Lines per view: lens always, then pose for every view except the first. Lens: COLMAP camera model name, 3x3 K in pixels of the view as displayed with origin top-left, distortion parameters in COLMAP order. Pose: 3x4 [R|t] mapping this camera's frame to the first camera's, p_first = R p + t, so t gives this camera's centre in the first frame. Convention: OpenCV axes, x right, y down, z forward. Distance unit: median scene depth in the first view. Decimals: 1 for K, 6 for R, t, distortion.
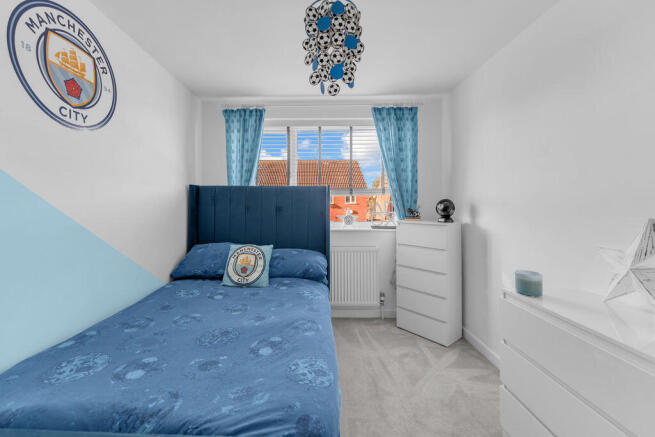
lens RADIAL K [[270.4, 0, 317.2], [0, 270.4, 201.7], [0, 0, 1]] dist [-0.000585, 0.000186]
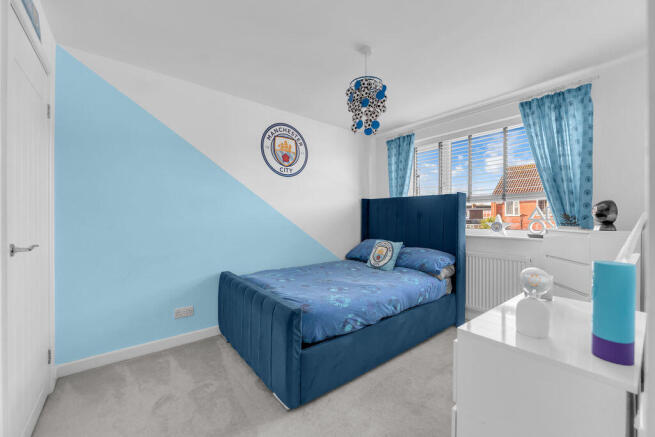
lens RADIAL K [[256.2, 0, 327.6], [0, 256.2, 218.6], [0, 0, 1]] dist [0.000522, -0.000019]
pose [[0.657149, 0.006582, -0.753732, 0.522830], [0.008070, 0.999843, 0.015767, 0.024303], [0.753717, -0.016444, 0.656993, -0.069448]]
